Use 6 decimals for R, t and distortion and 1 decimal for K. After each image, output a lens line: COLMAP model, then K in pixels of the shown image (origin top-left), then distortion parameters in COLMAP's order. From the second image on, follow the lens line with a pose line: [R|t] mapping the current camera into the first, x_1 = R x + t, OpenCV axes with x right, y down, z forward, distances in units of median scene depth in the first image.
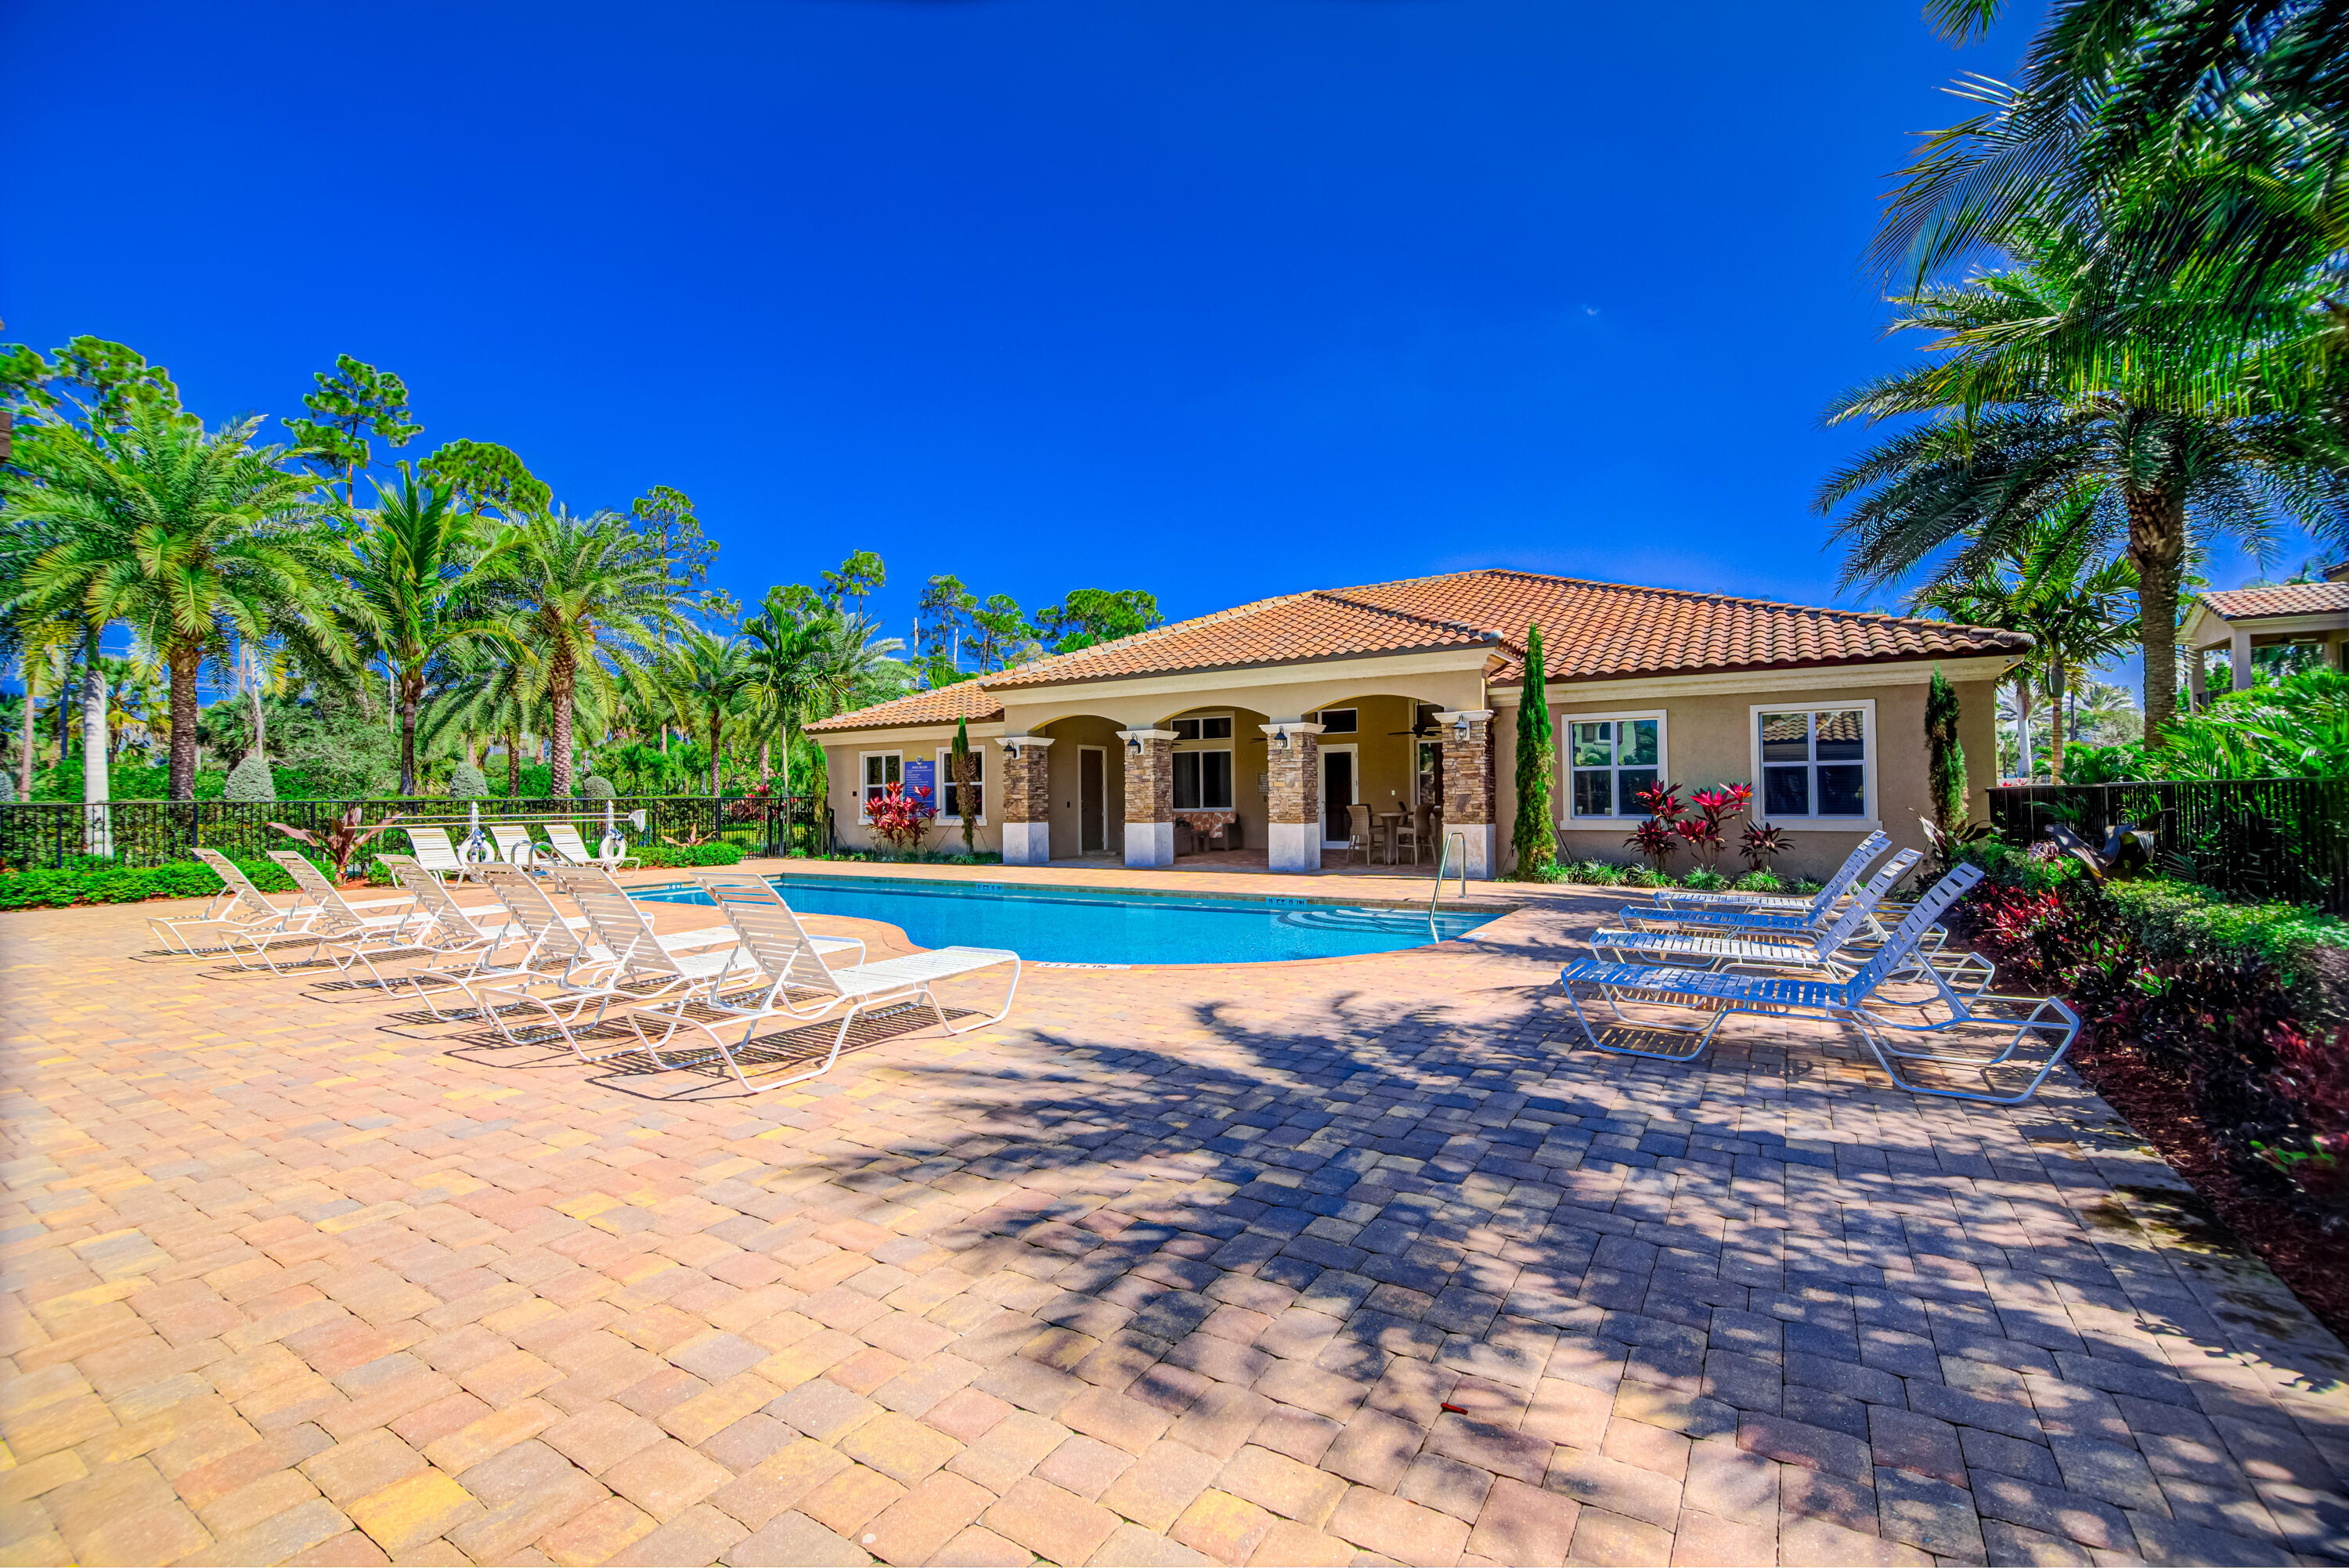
lens RADIAL K [[1007.7, 0, 1164.8], [0, 1007.7, 779.4], [0, 0, 1]] dist [-0.001224, -0.009634]
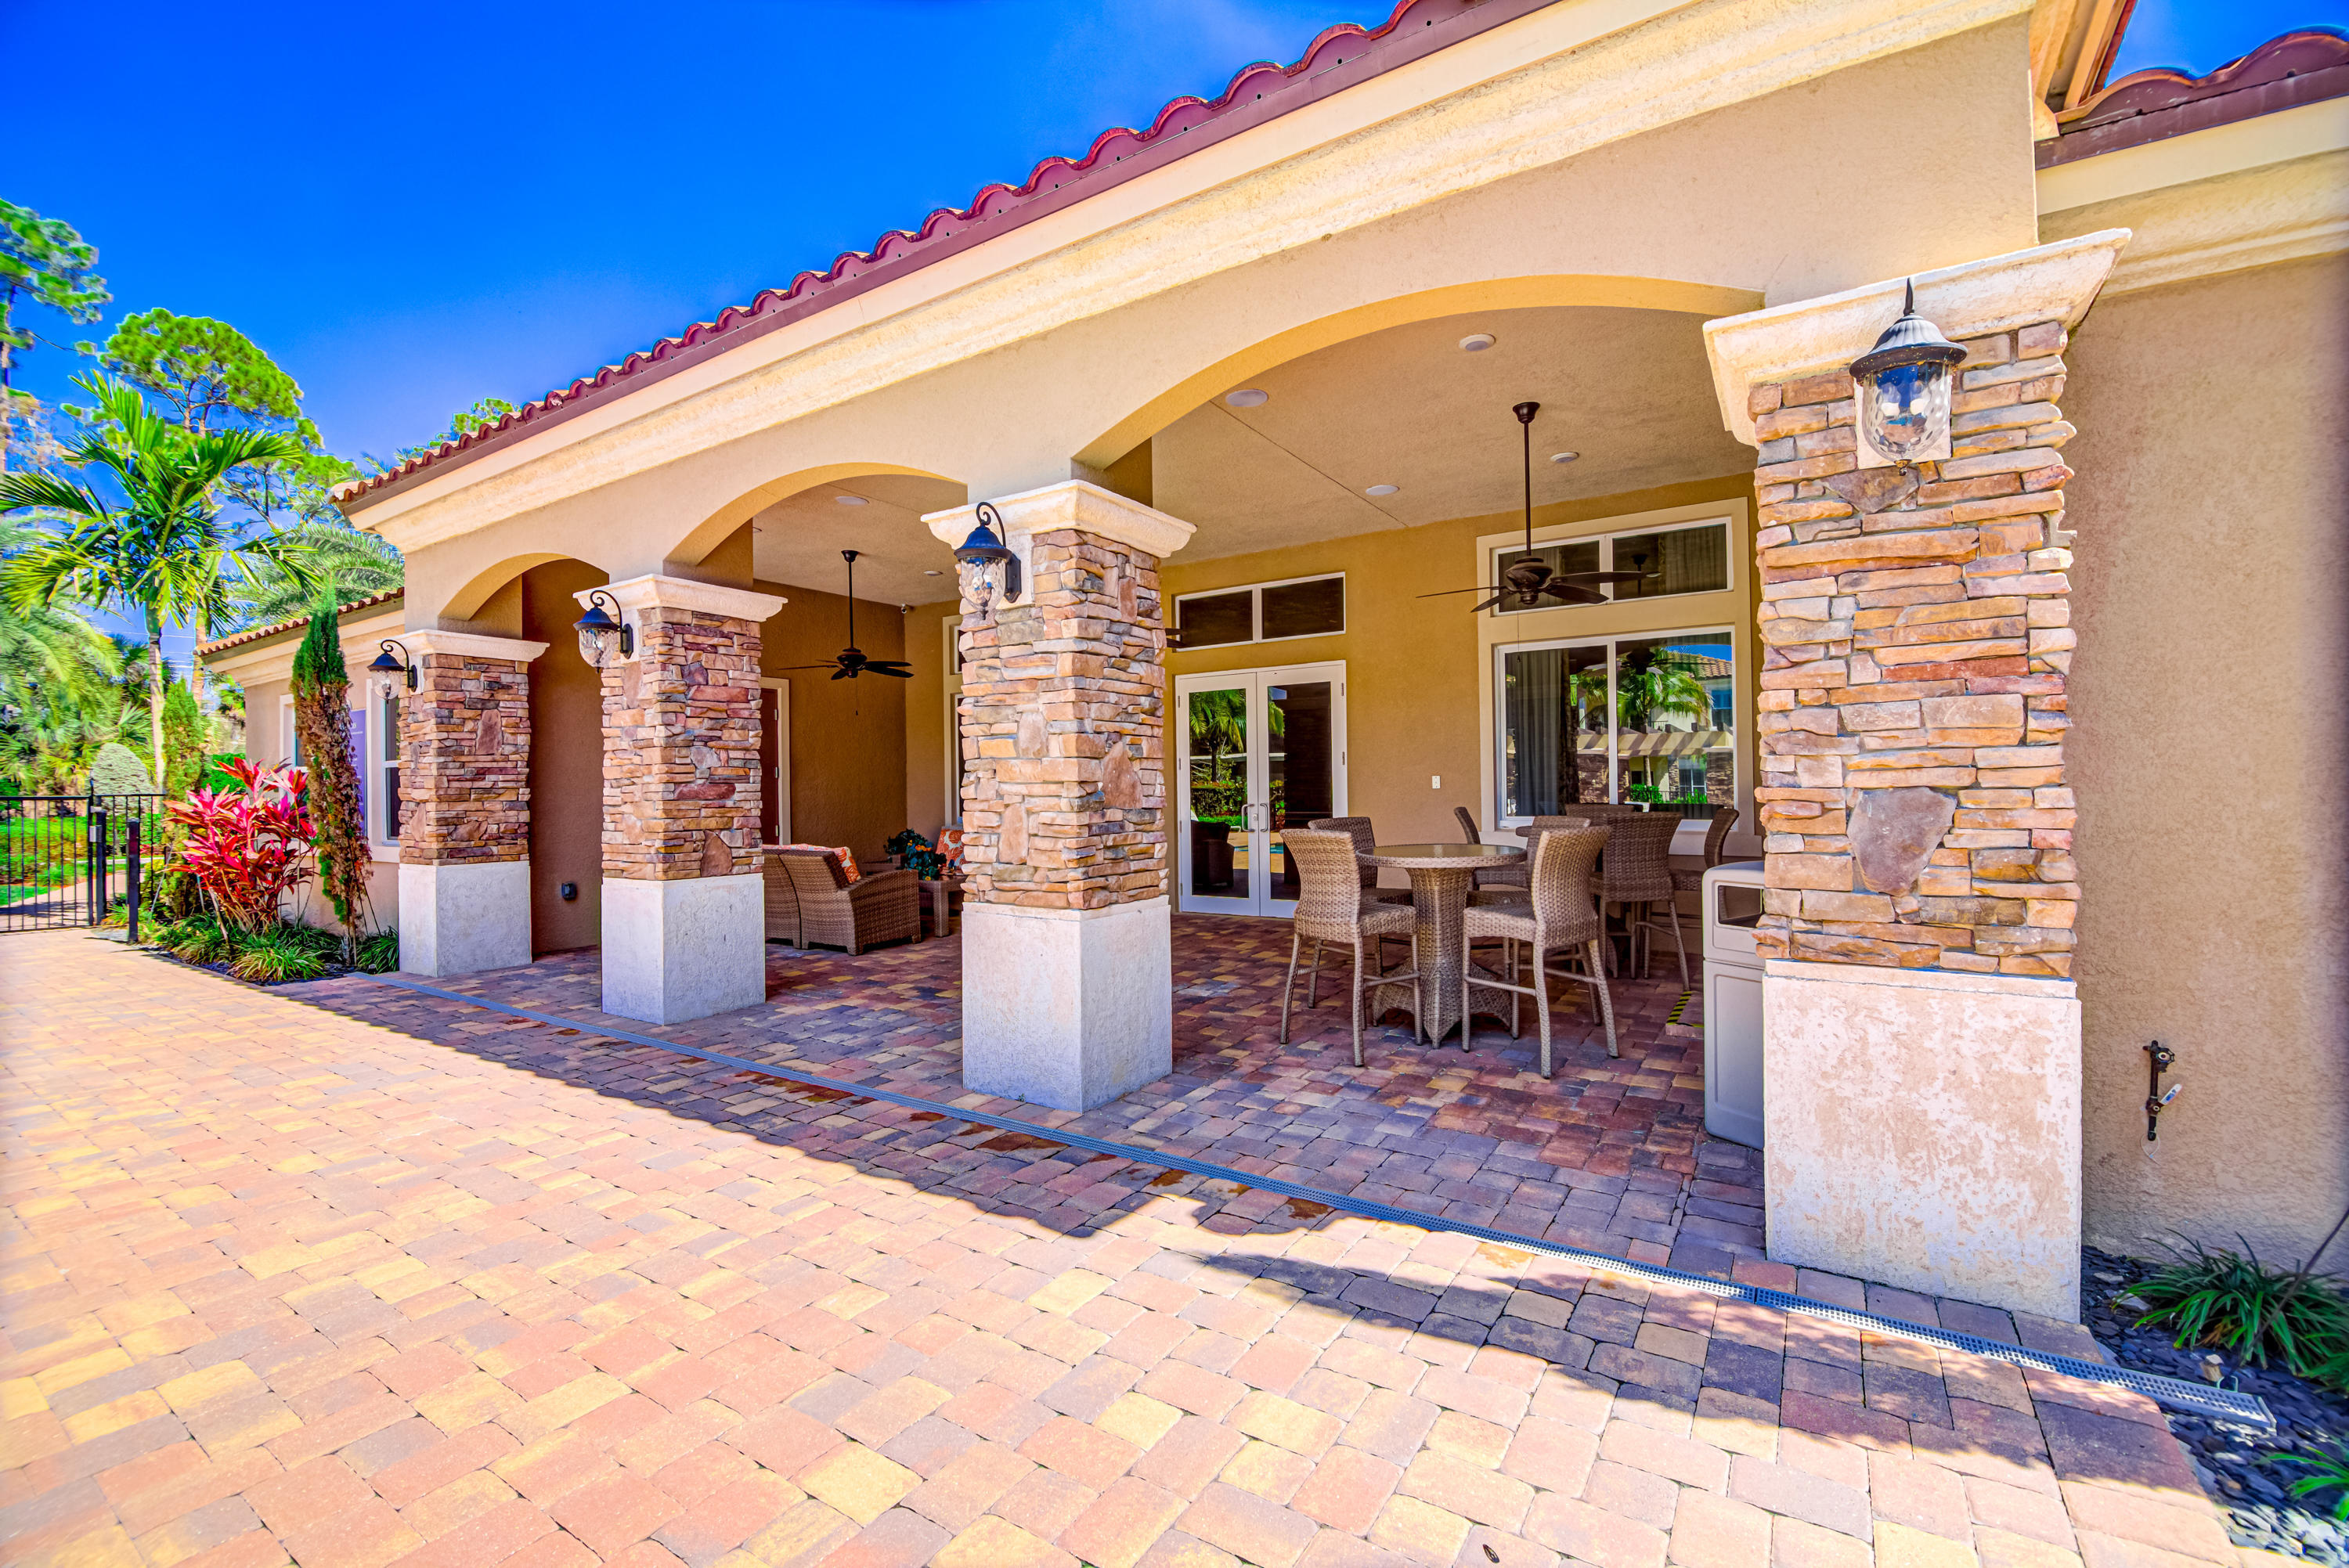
lens RADIAL K [[1007.7, 0, 1164.8], [0, 1007.7, 779.4], [0, 0, 1]] dist [-0.001224, -0.009634]
pose [[0.999792, -0.004977, -0.019802, 0.160294], [0.005221, 0.999911, 0.012254, 0.009687], [0.019739, -0.012354, 0.999729, 0.750091]]
